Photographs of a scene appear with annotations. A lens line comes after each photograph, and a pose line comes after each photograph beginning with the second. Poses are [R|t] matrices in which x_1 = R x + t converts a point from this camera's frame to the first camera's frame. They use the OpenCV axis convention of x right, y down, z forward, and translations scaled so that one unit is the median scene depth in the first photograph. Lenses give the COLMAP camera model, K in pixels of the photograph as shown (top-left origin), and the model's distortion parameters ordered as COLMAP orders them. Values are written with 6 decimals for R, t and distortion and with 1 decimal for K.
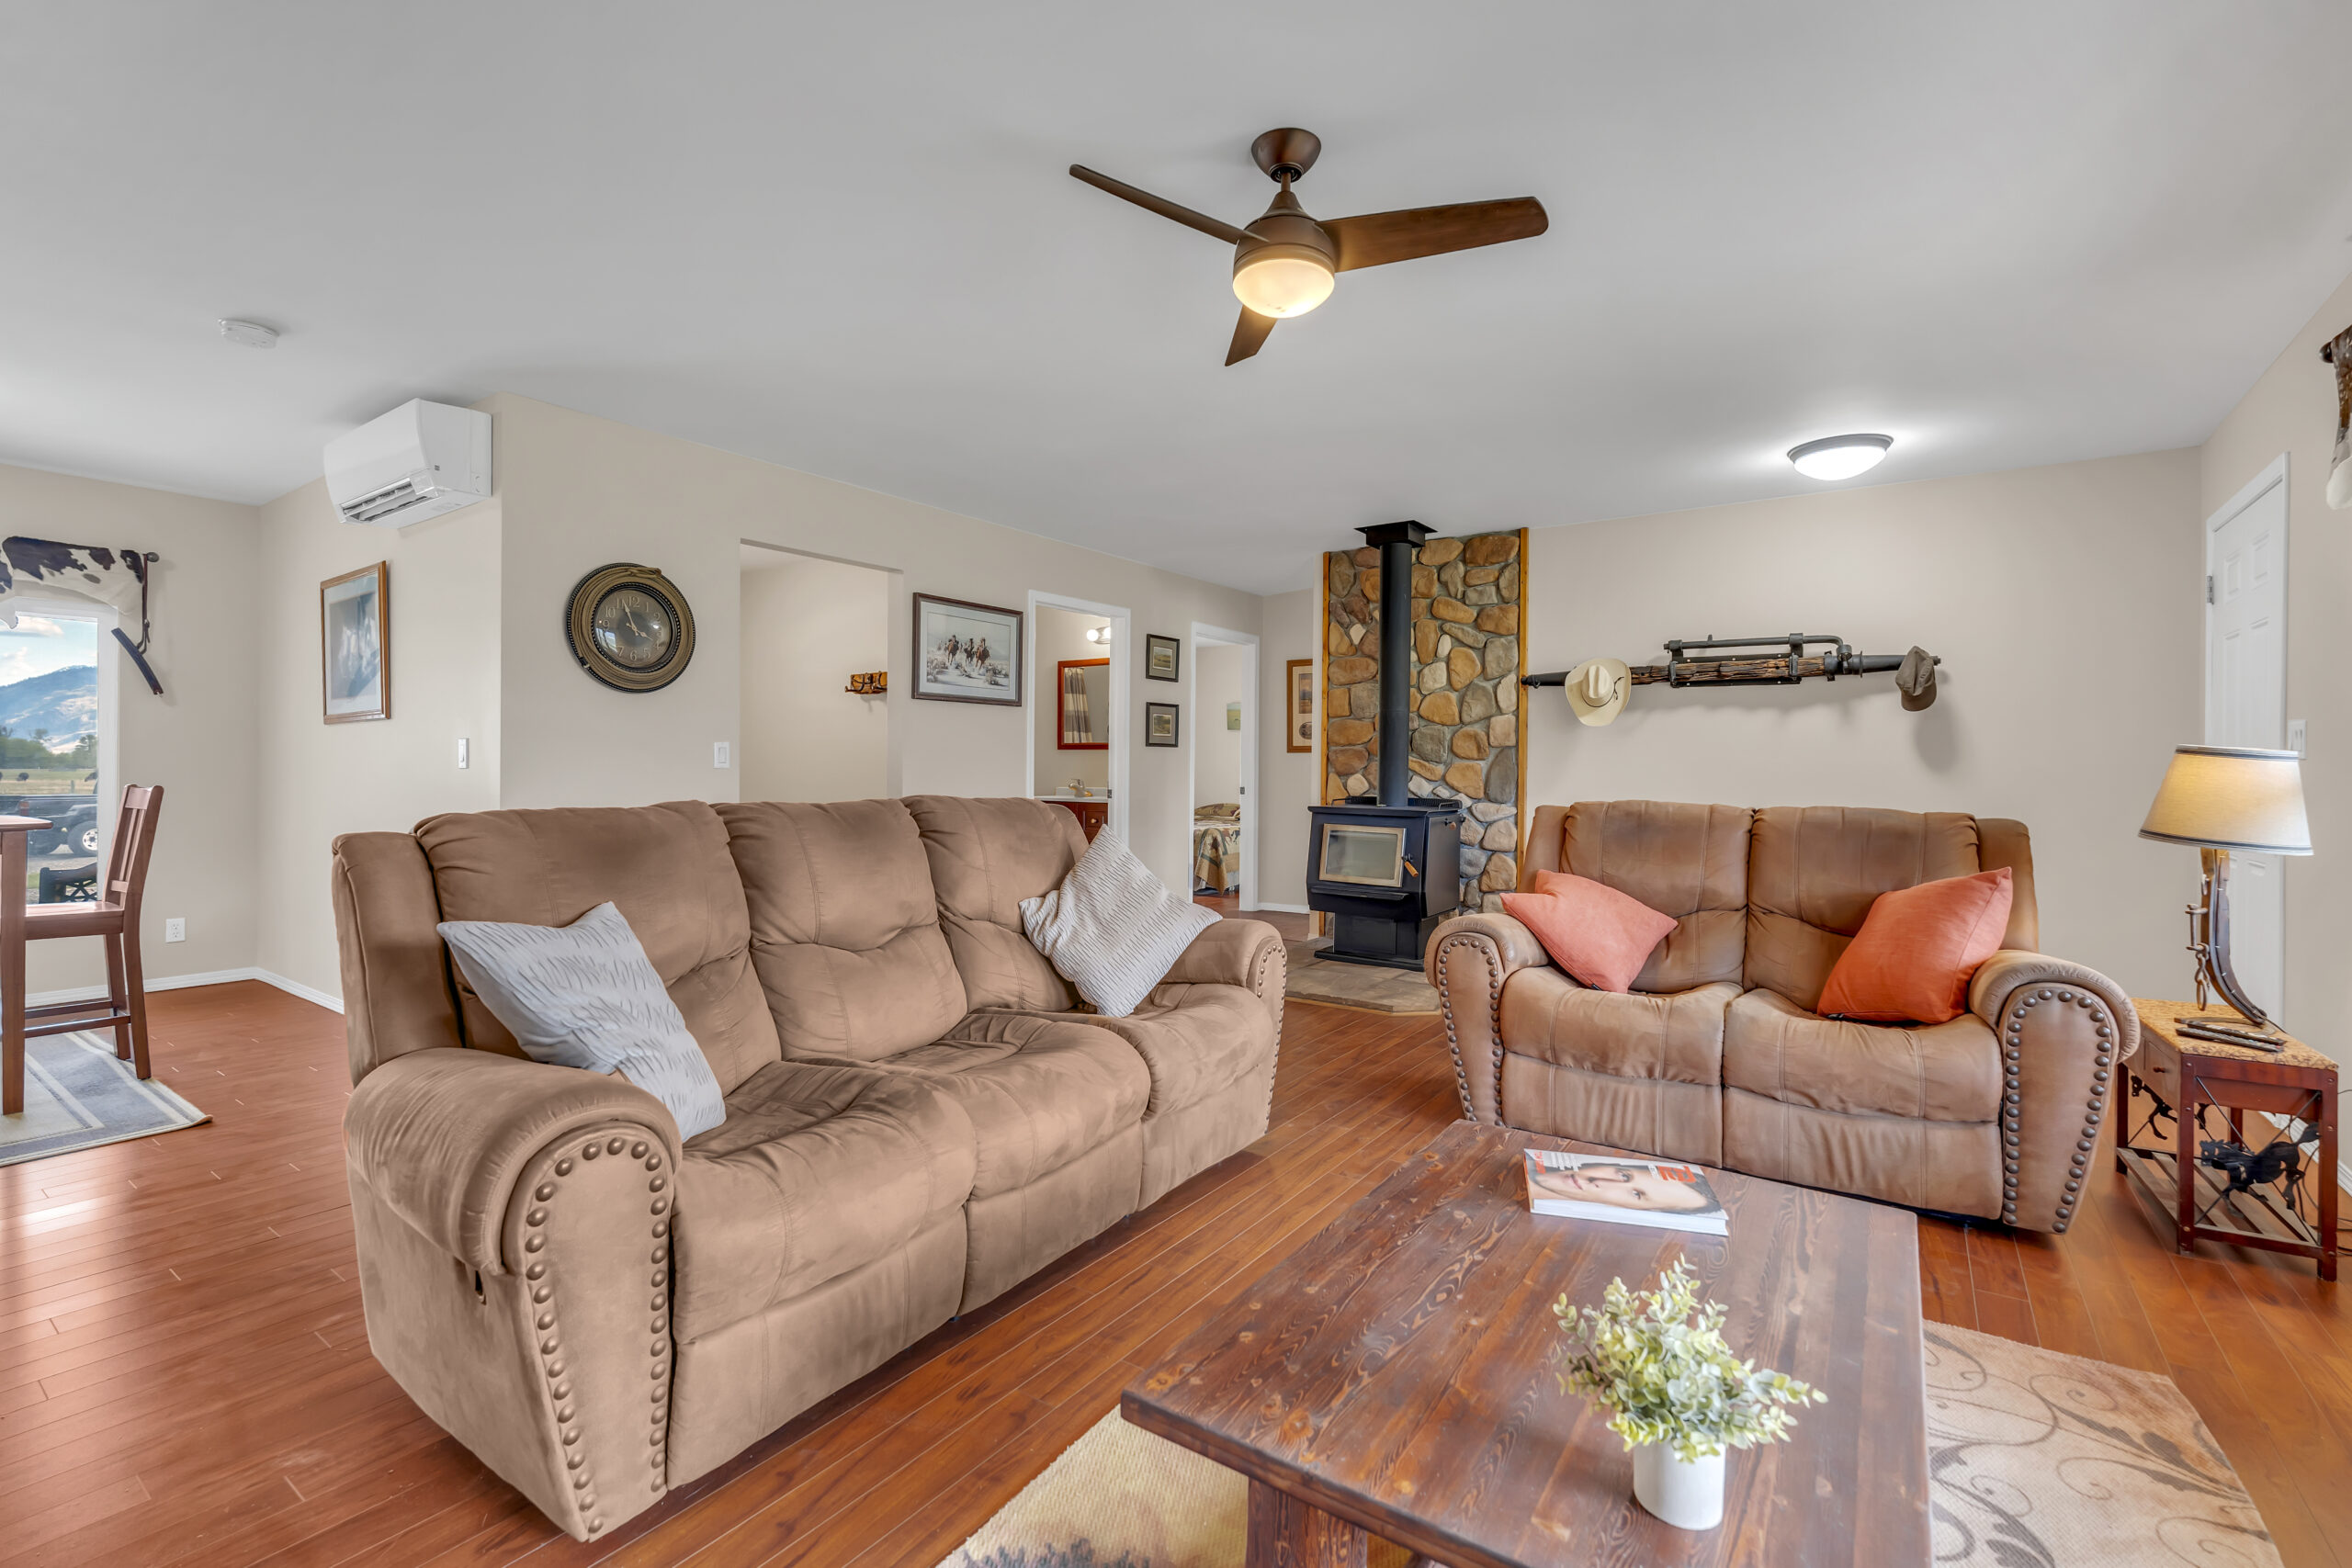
lens RADIAL K [[1041.3, 0, 1152.1], [0, 1041.3, 764.4], [0, 0, 1]] dist [-0.004520, -0.000958]
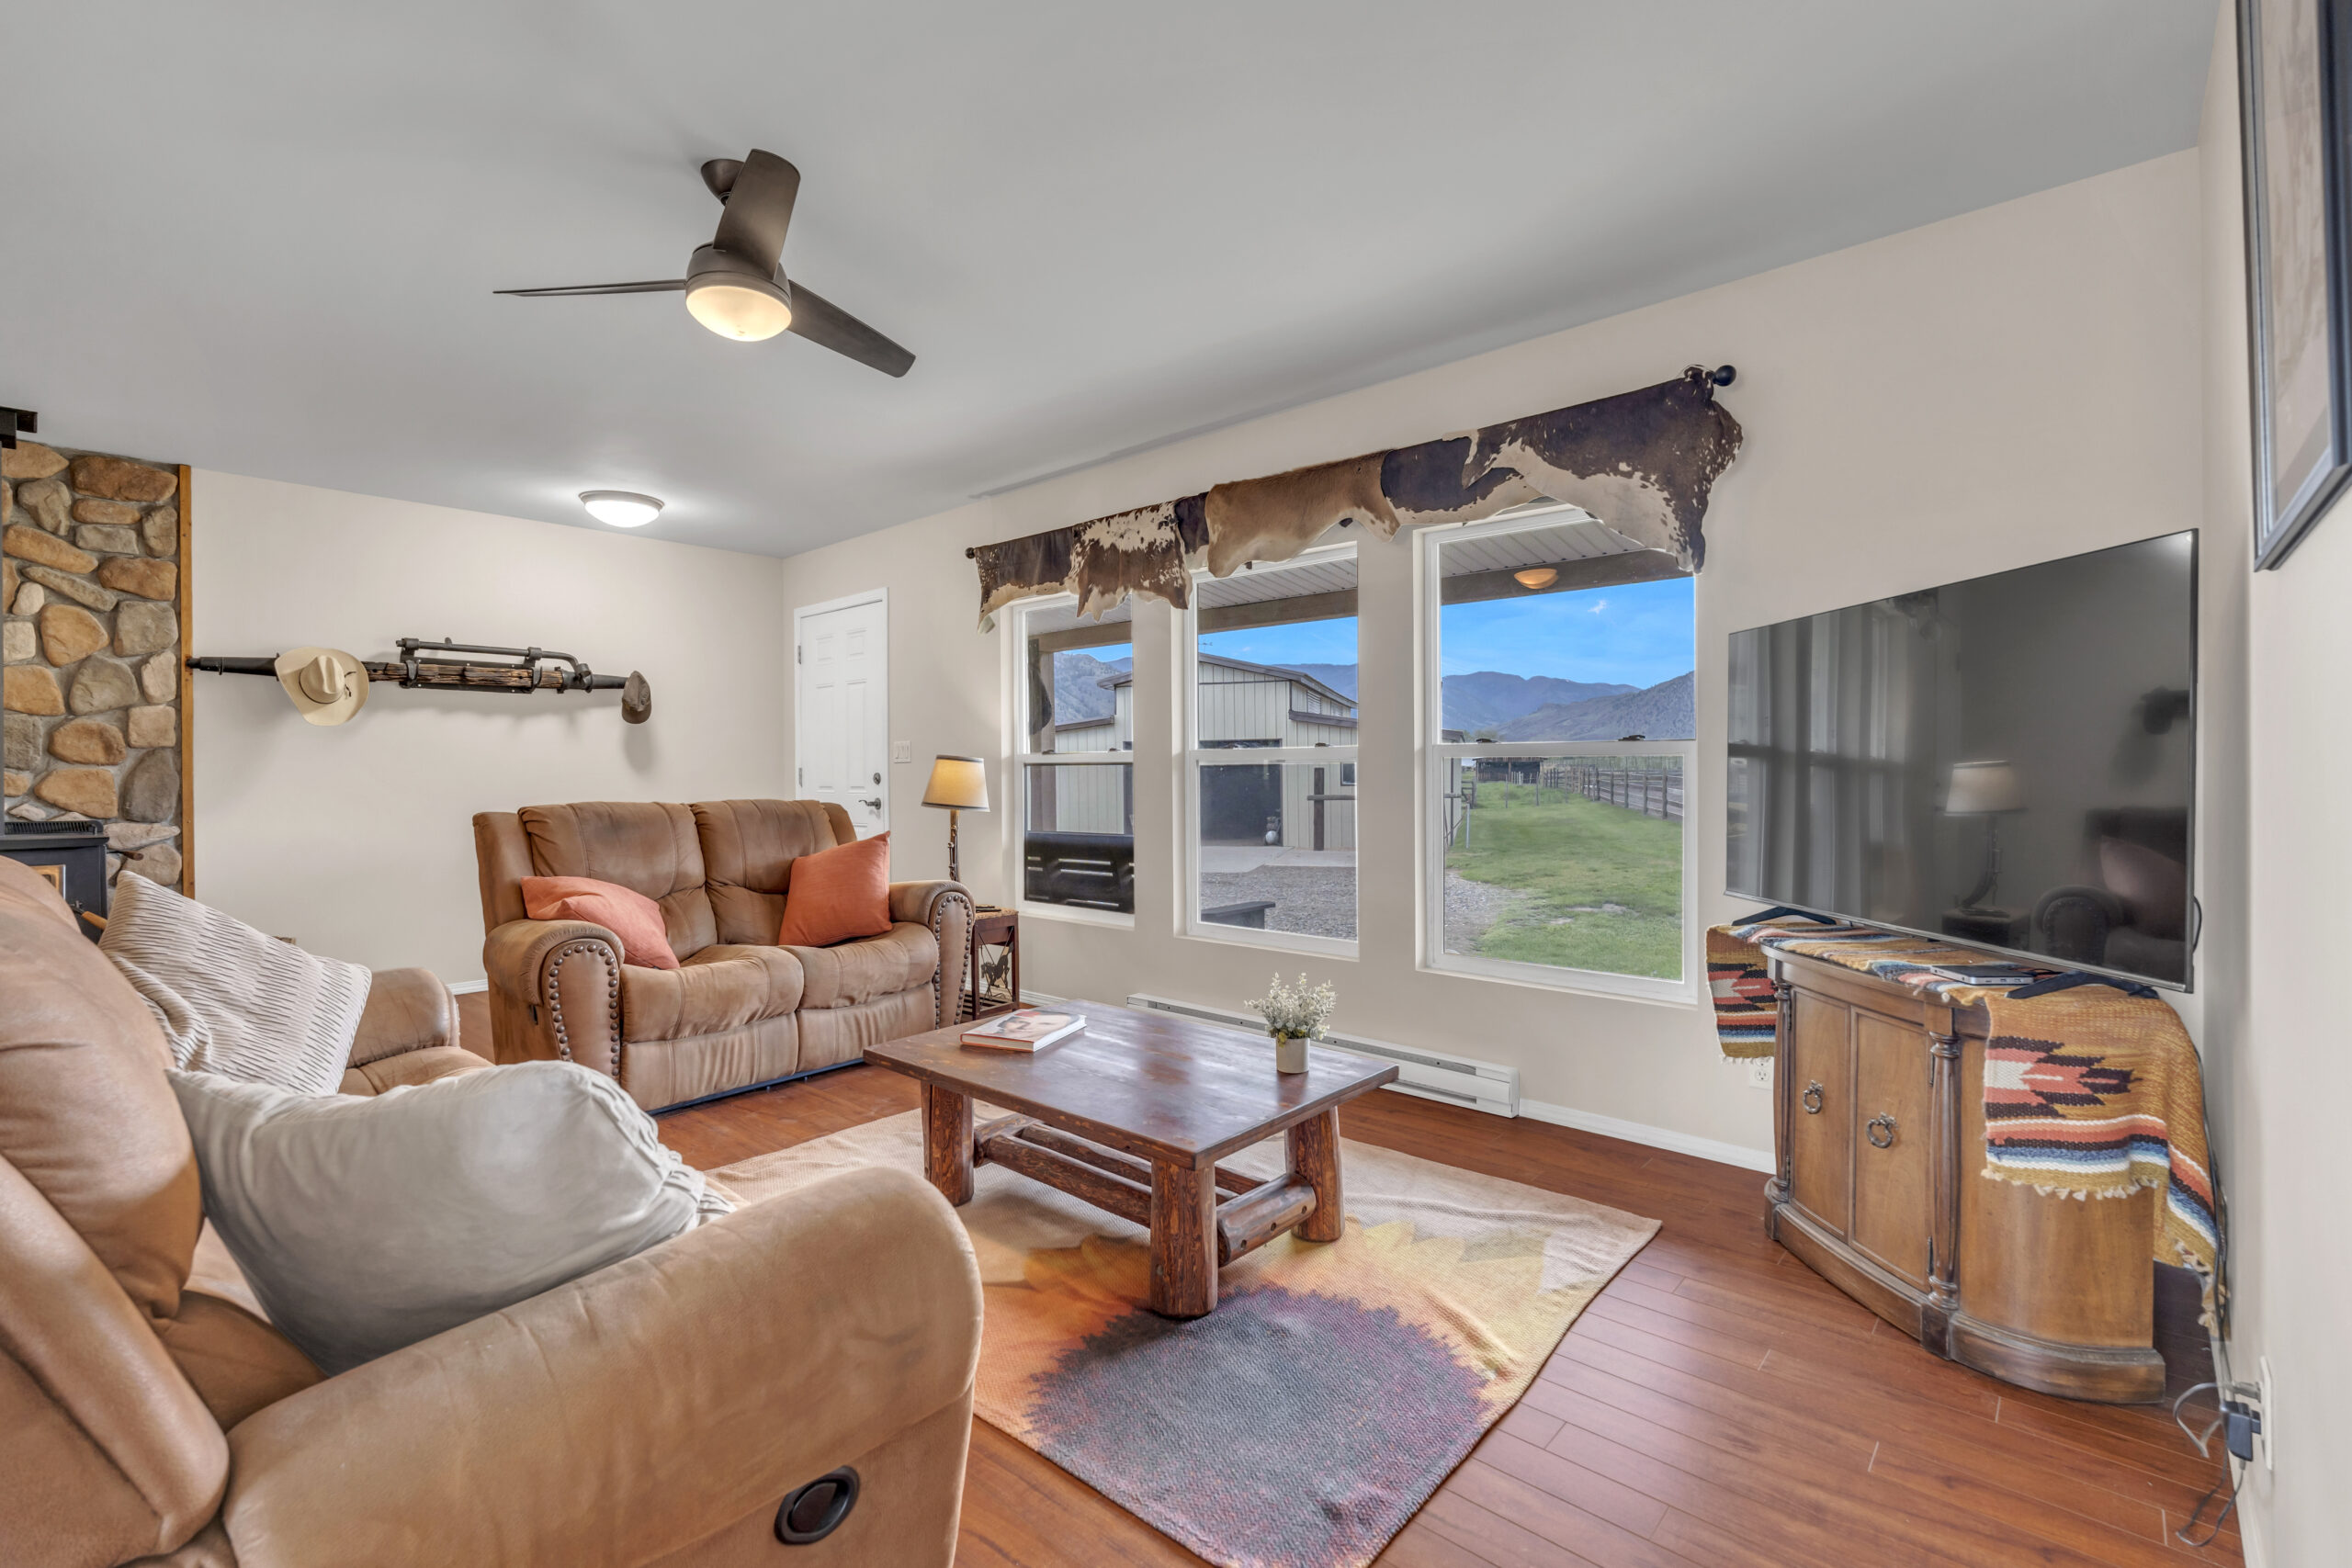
lens RADIAL K [[1041.3, 0, 1200.0], [0, 1041.3, 776.8], [0, 0, 1]] dist [-0.004520, -0.000958]
pose [[0.095554, -0.014431, 0.995320, -0.333794], [0.007390, 0.999878, 0.013787, -0.000489], [-0.995397, 0.006038, 0.095649, 0.172710]]
